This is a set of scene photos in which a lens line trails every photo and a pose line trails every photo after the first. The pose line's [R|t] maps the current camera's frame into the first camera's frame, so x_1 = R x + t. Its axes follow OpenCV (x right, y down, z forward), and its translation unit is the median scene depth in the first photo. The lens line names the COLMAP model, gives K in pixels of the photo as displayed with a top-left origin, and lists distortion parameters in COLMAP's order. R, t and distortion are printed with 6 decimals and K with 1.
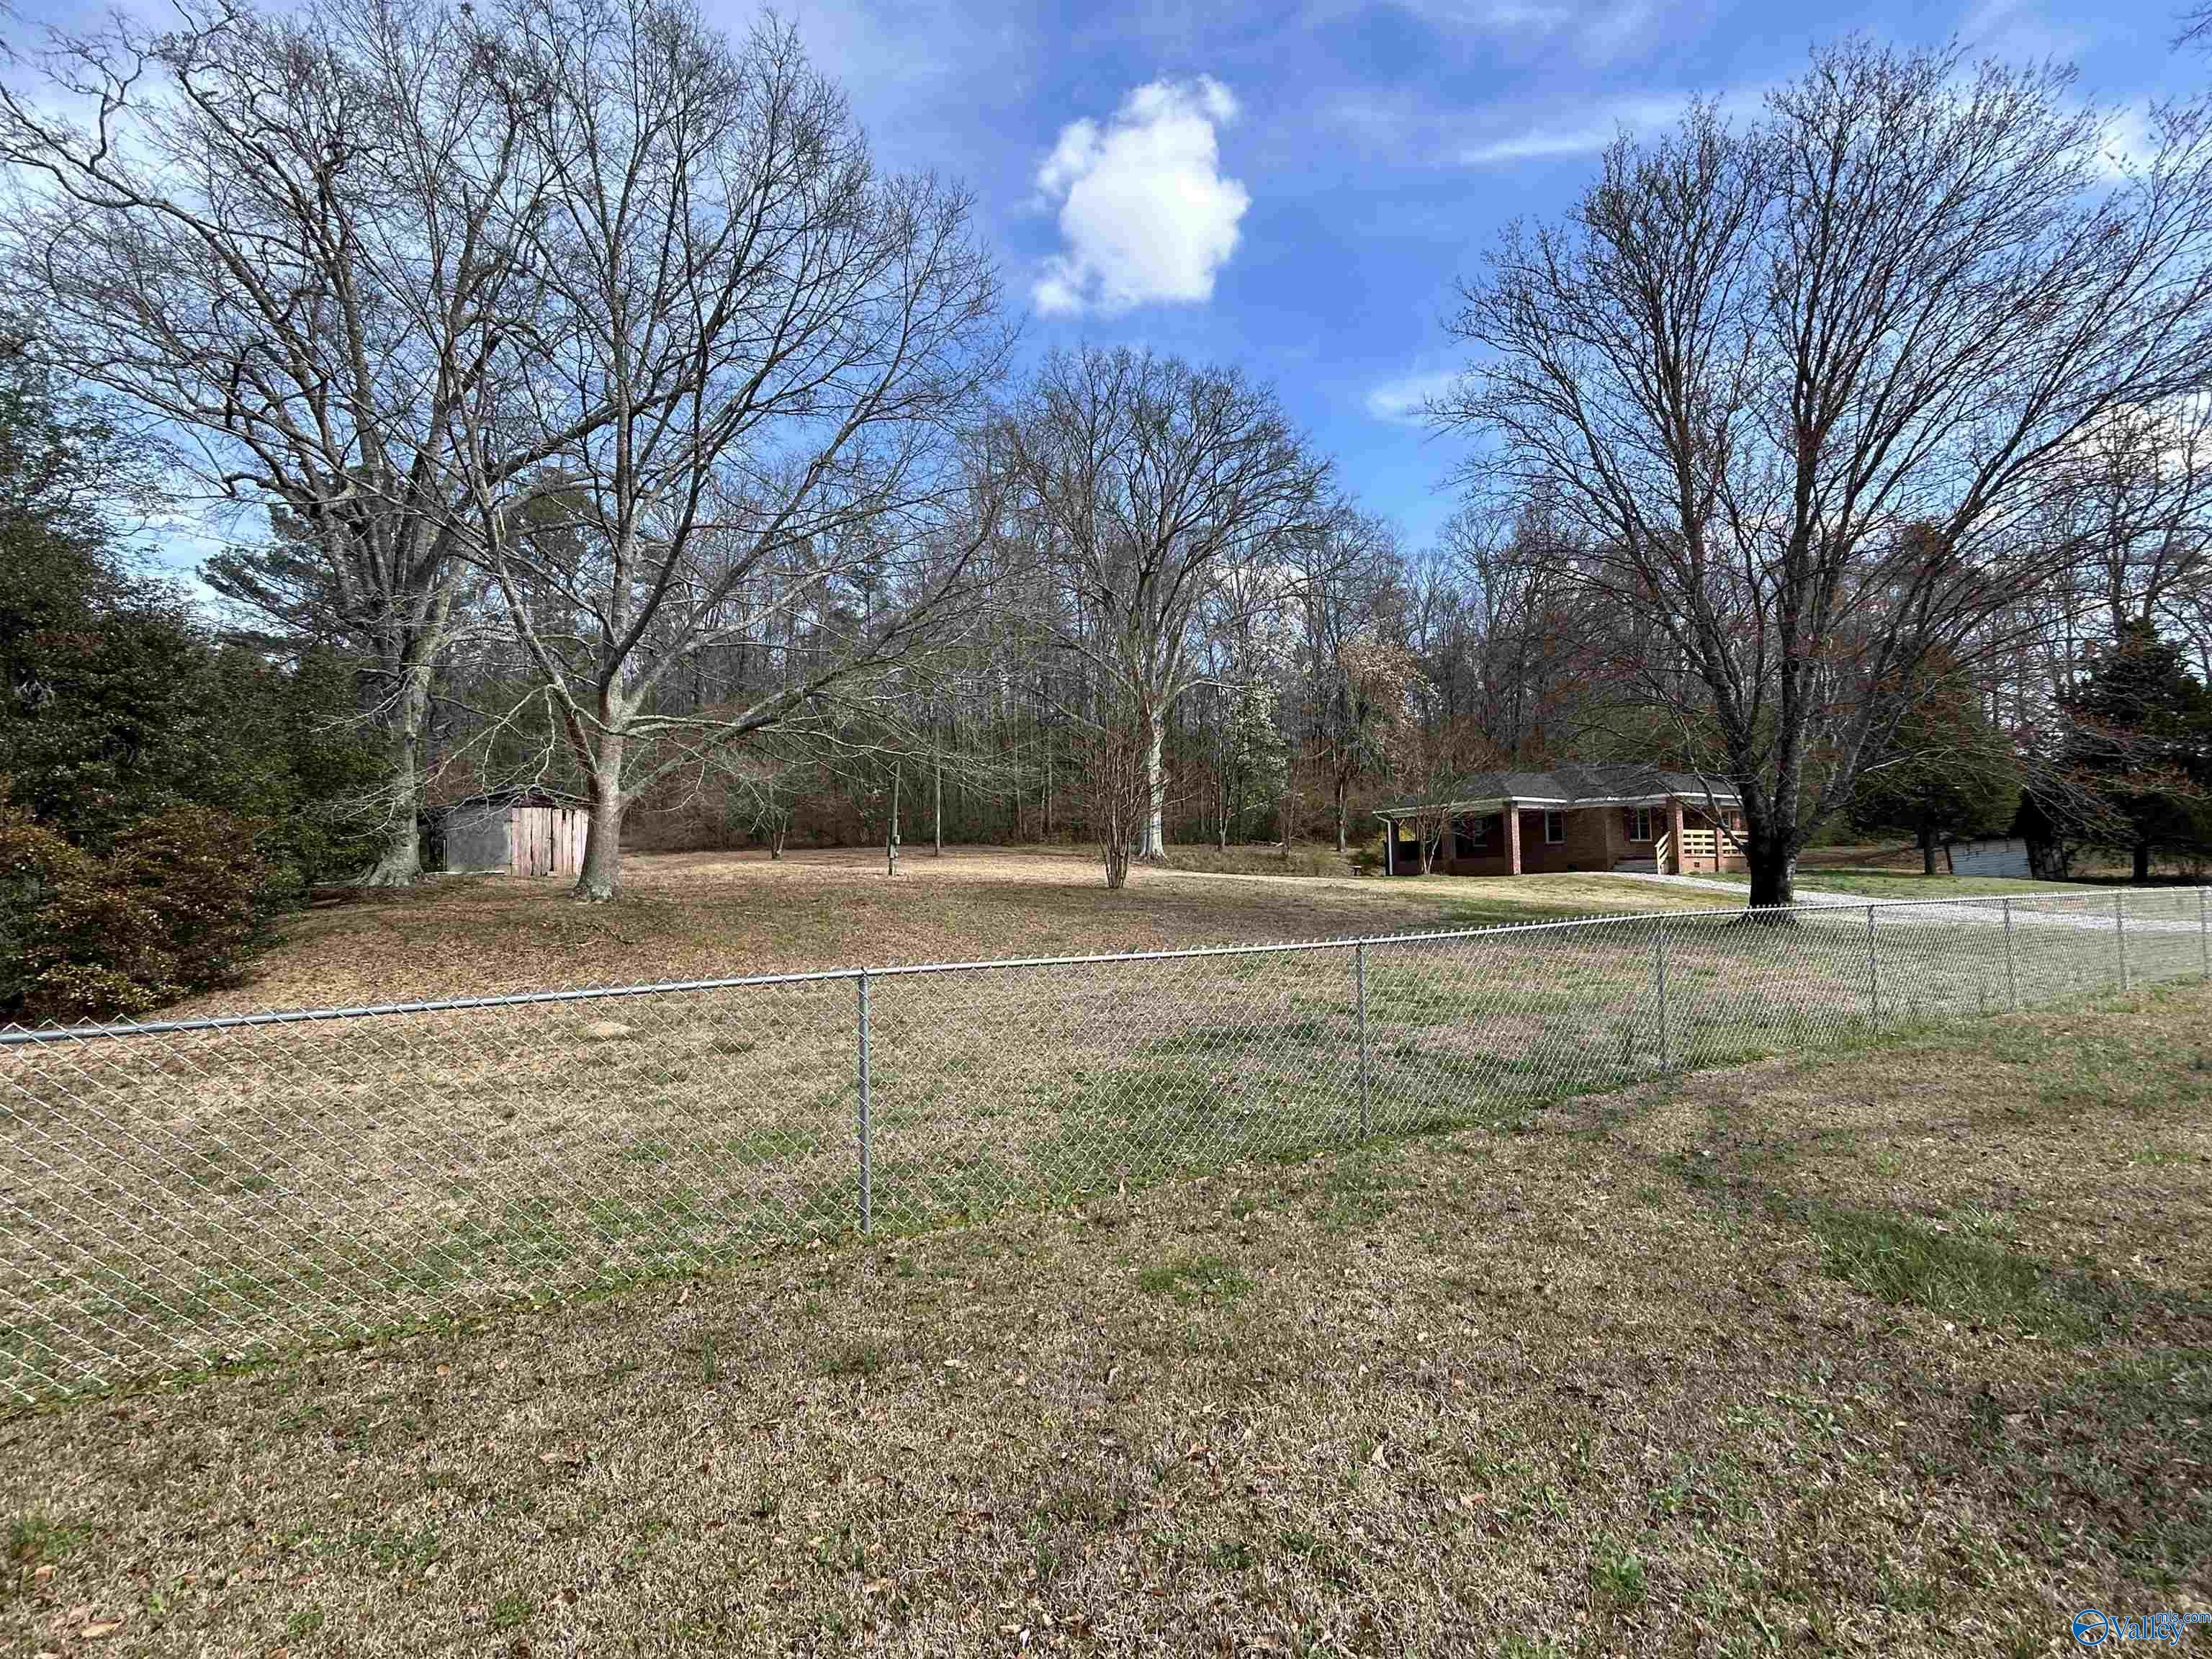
lens RADIAL K [[1173.3, 0, 1105.4], [0, 1173.3, 841.6], [0, 0, 1]] dist [0.007602, 0.005073]
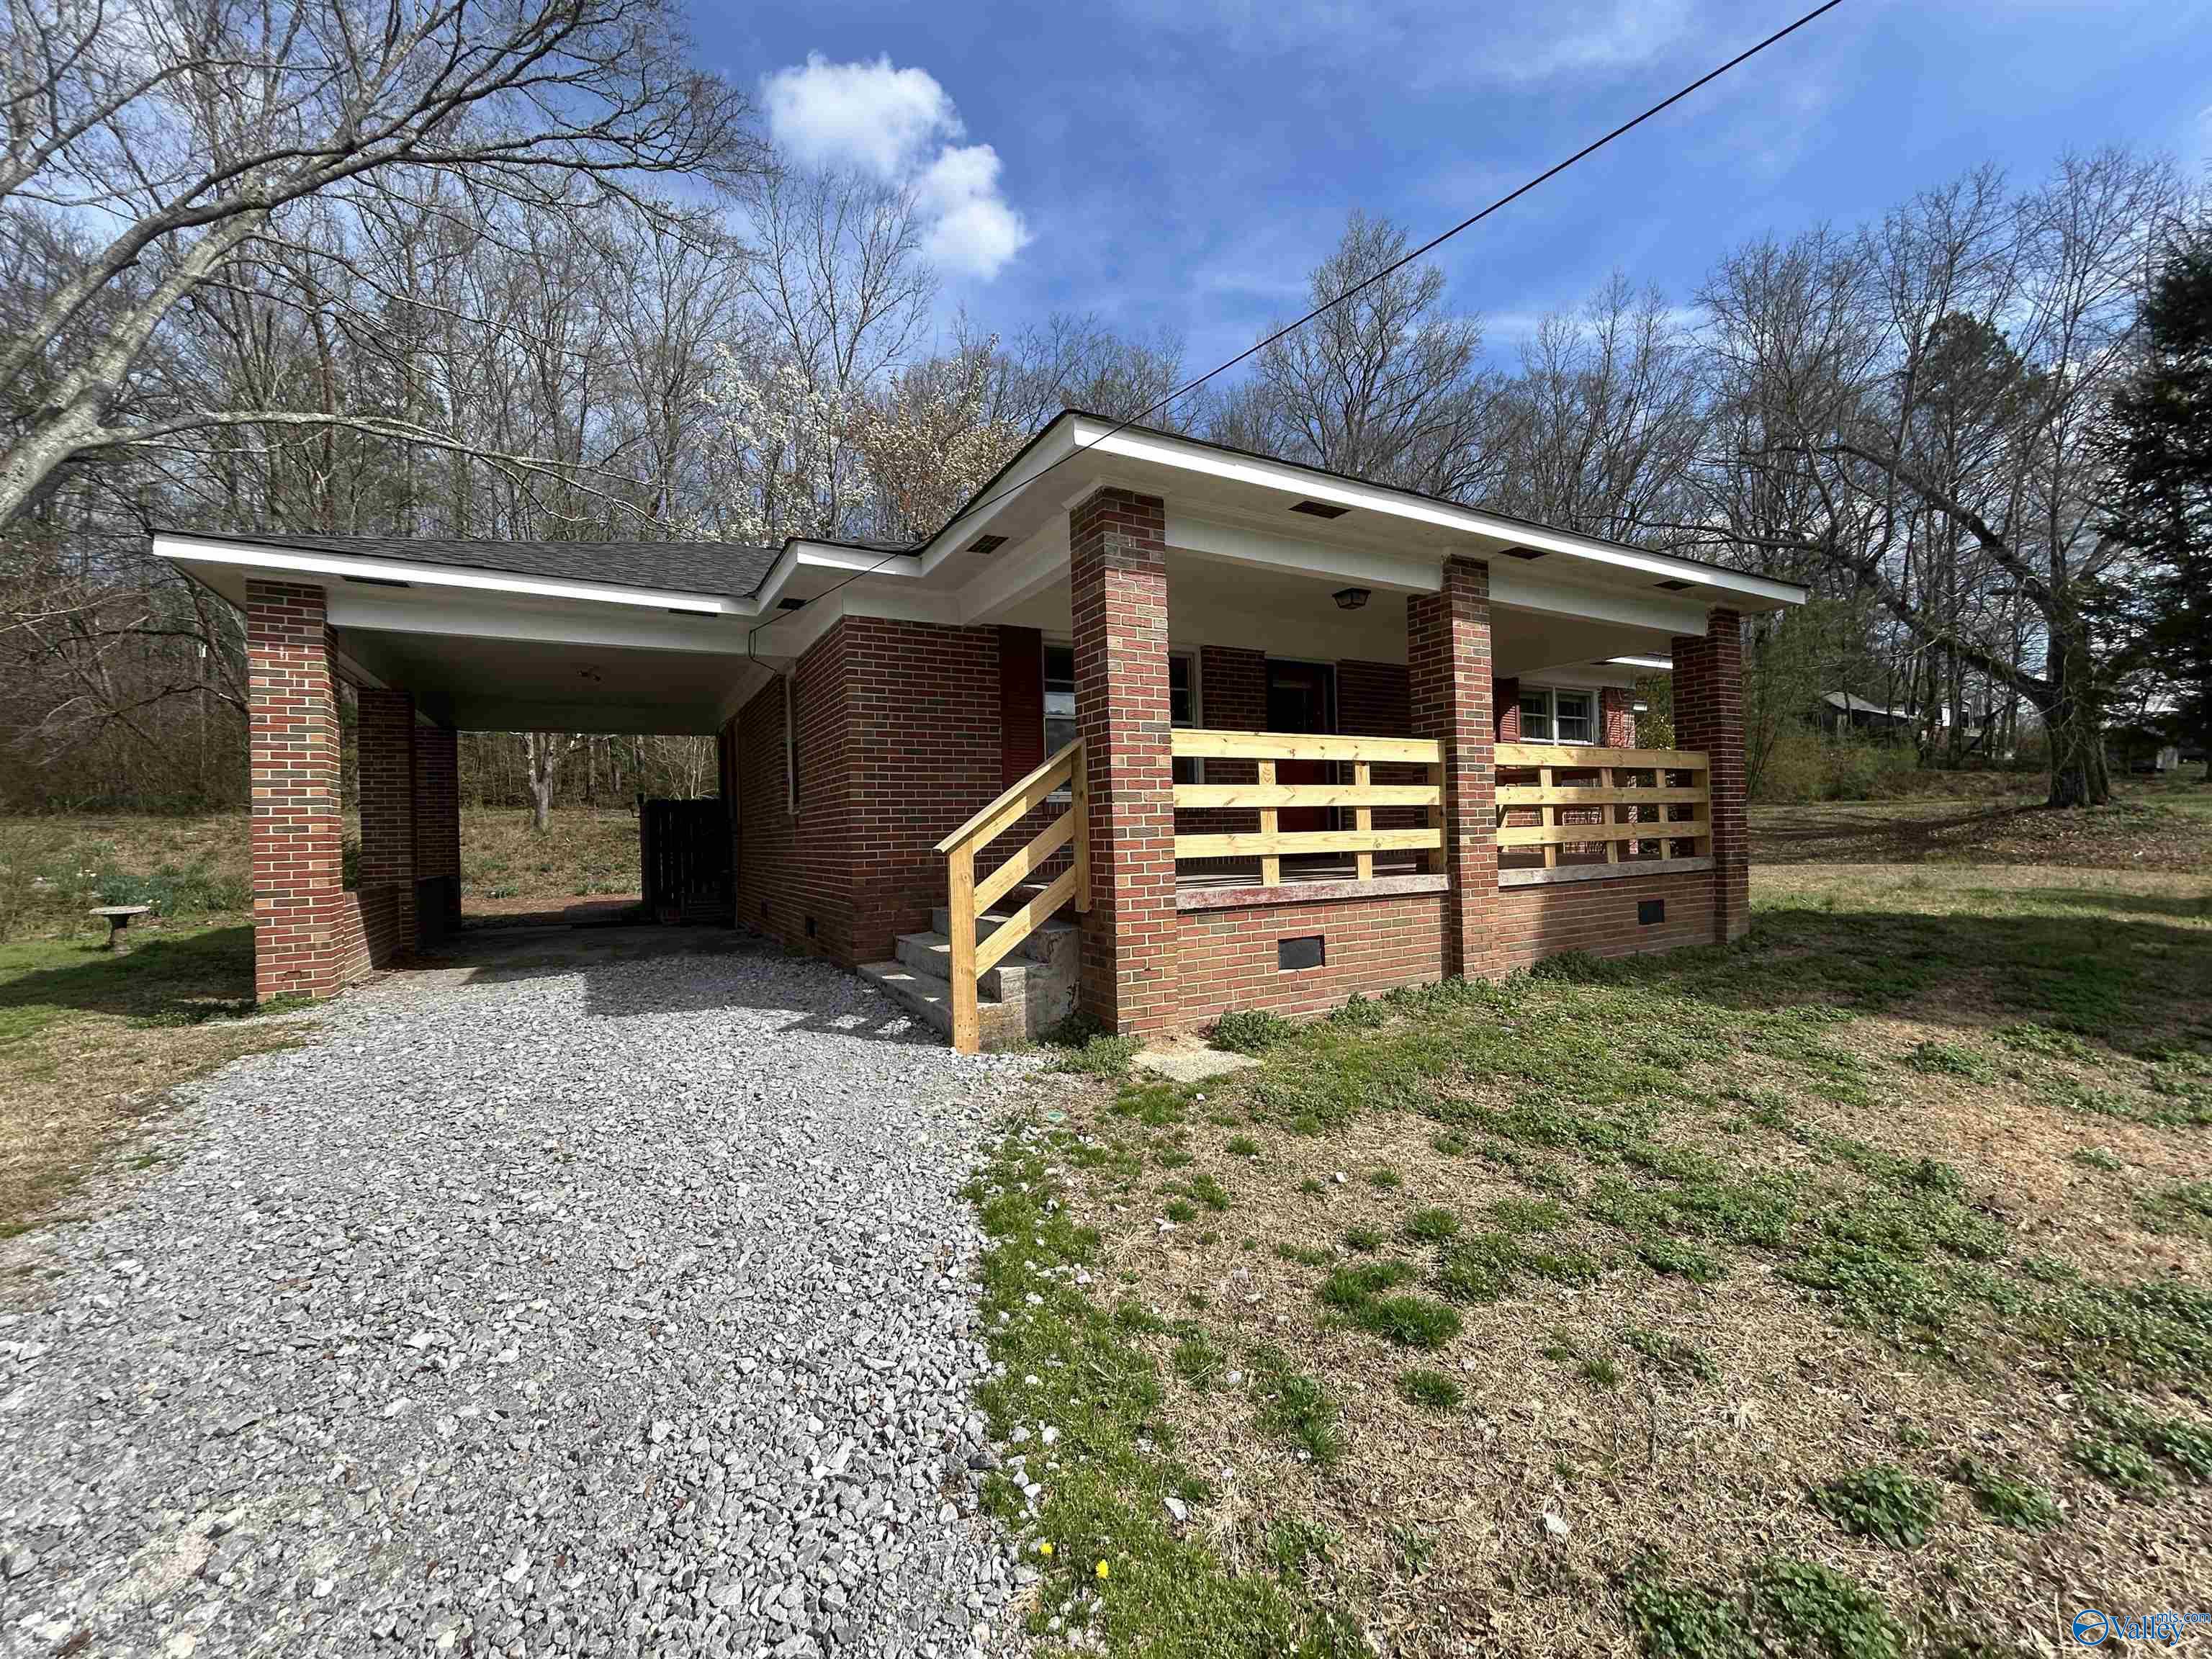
lens RADIAL K [[908.1, 0, 1105.3], [0, 908.1, 831.0], [0, 0, 1]] dist [-0.000264, 0.000635]
pose [[0.997984, -0.007298, -0.063038, 0.710972], [0.009684, 0.999245, 0.037634, -0.002599], [0.062715, -0.038169, 0.997301, 1.286046]]
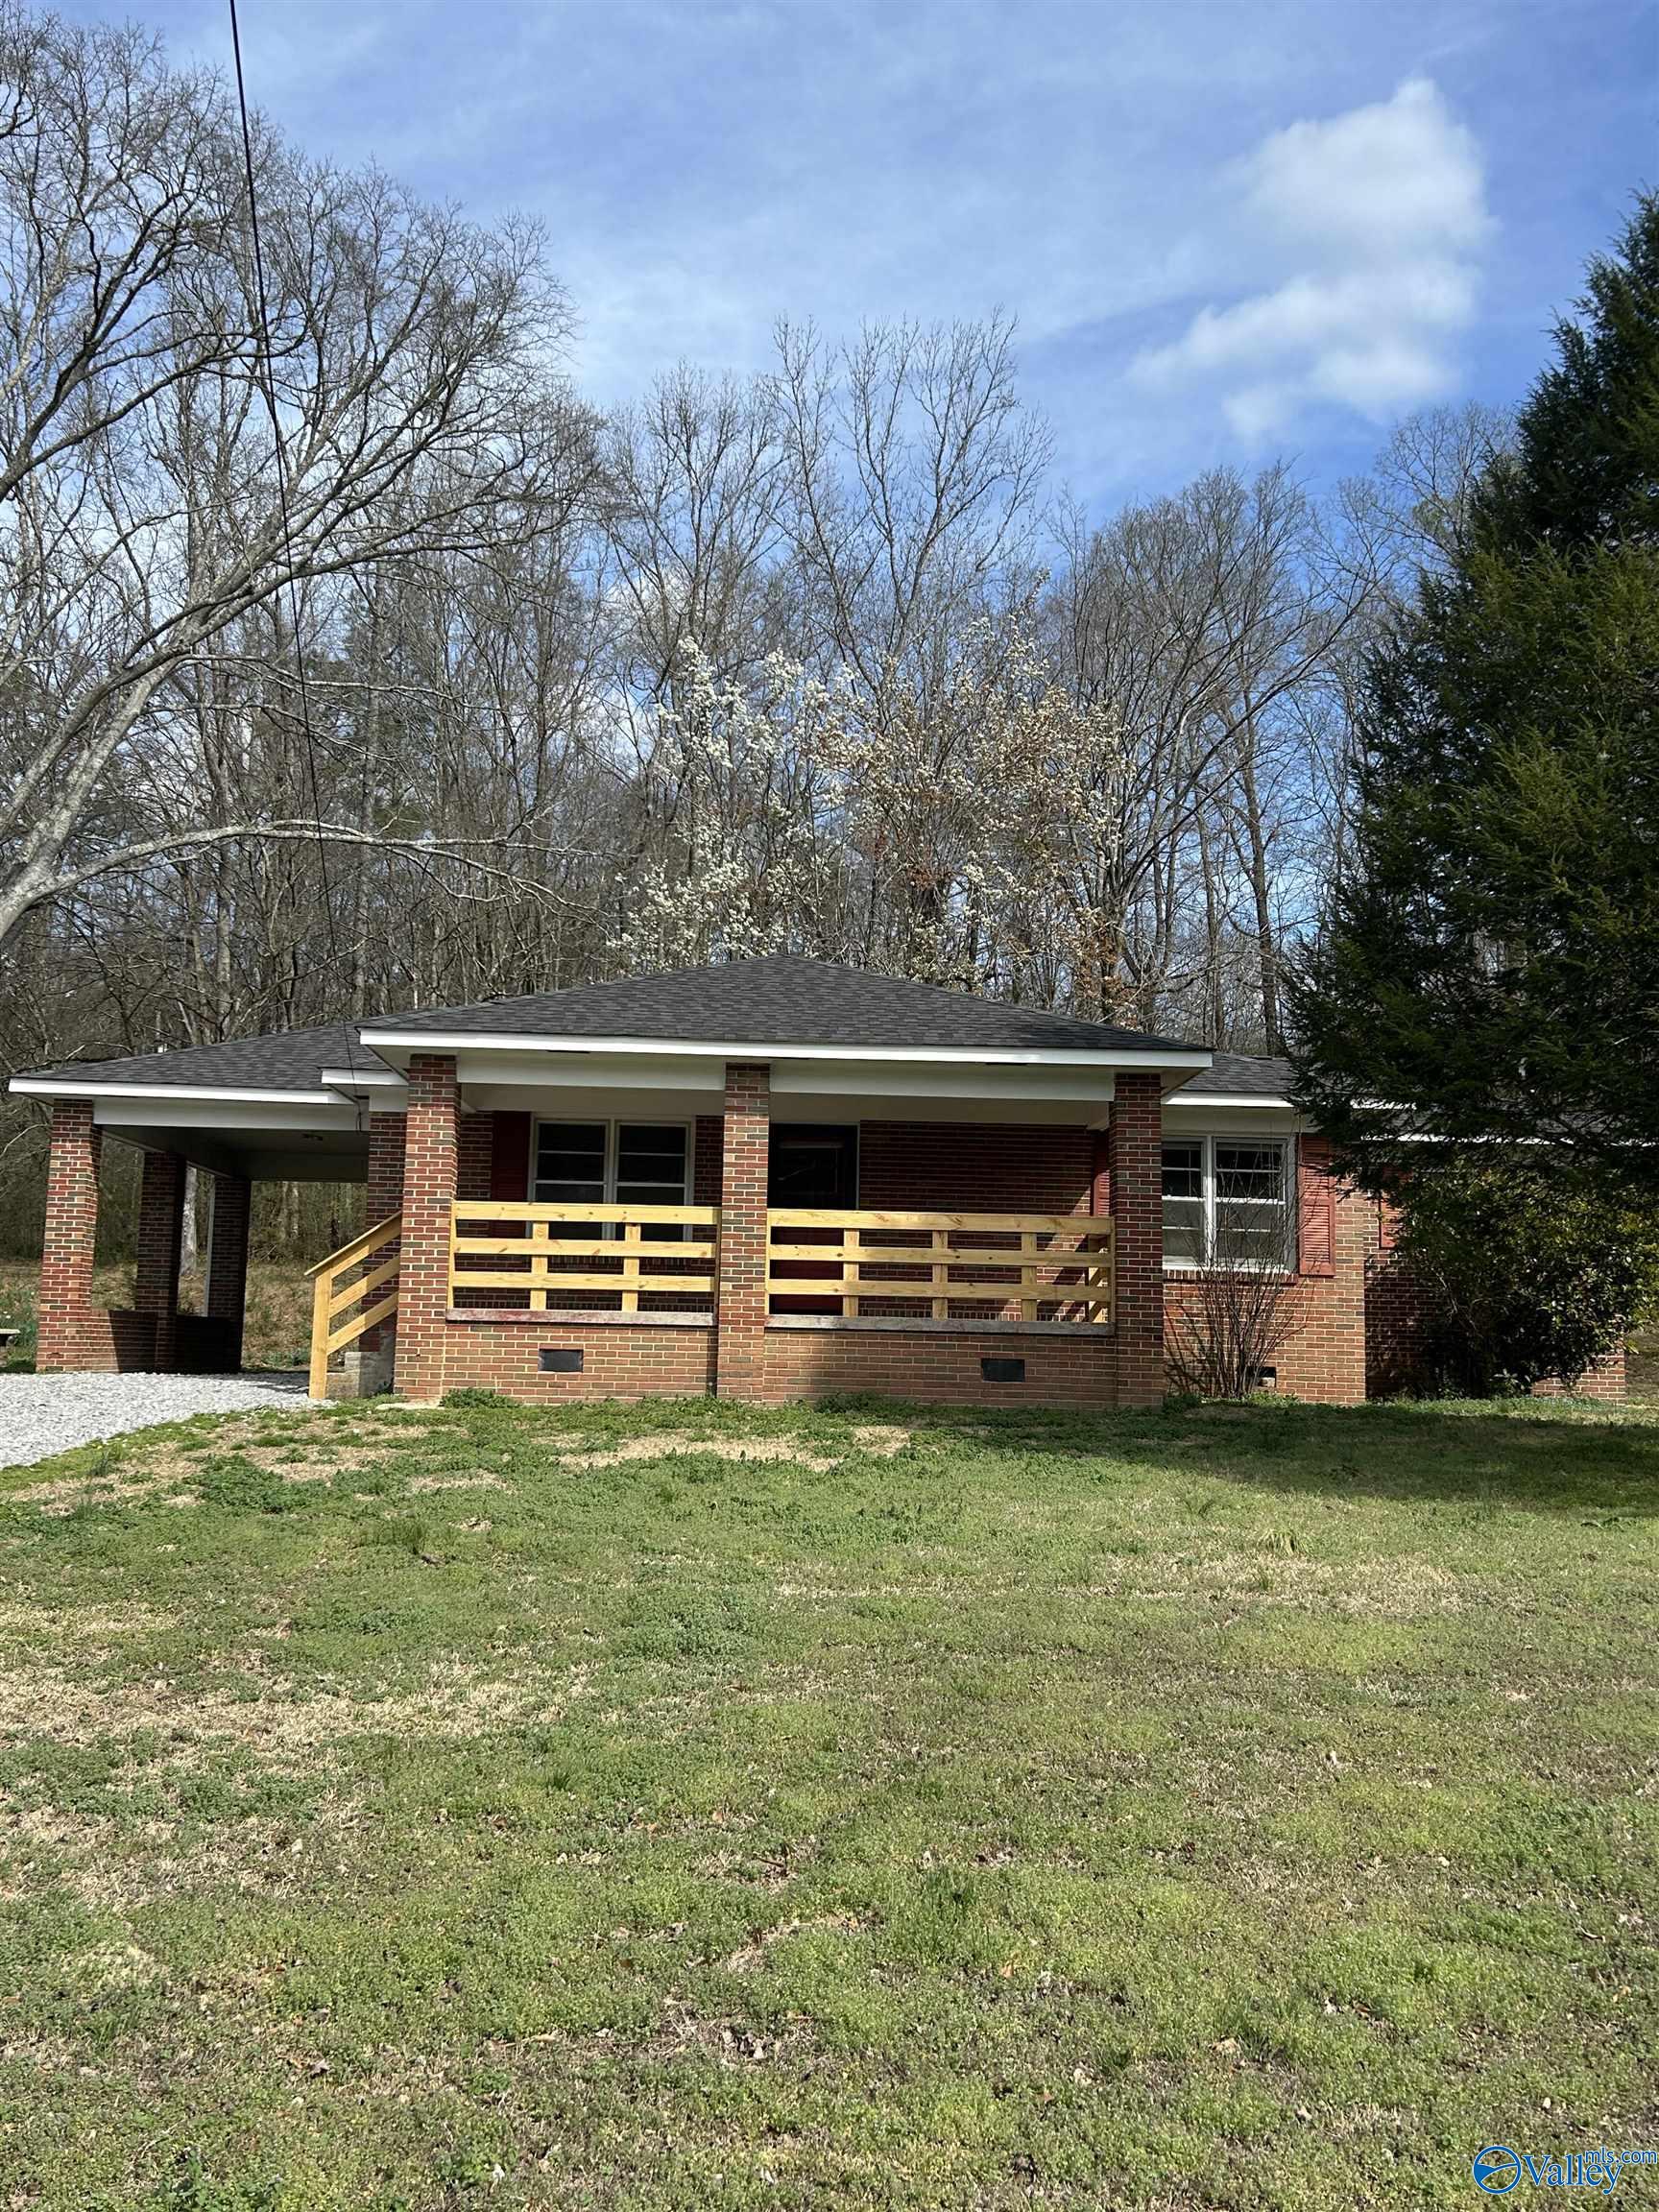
lens RADIAL K [[1934.9, 0, 819.3], [0, 1934.9, 1106.2], [0, 0, 1]] dist [0.047084, -0.025939]
pose [[0.858718, -0.030684, -0.511529, 1.077899], [-0.014771, 0.996309, -0.084559, 0.002917], [0.512236, 0.080168, 0.855095, 1.038877]]
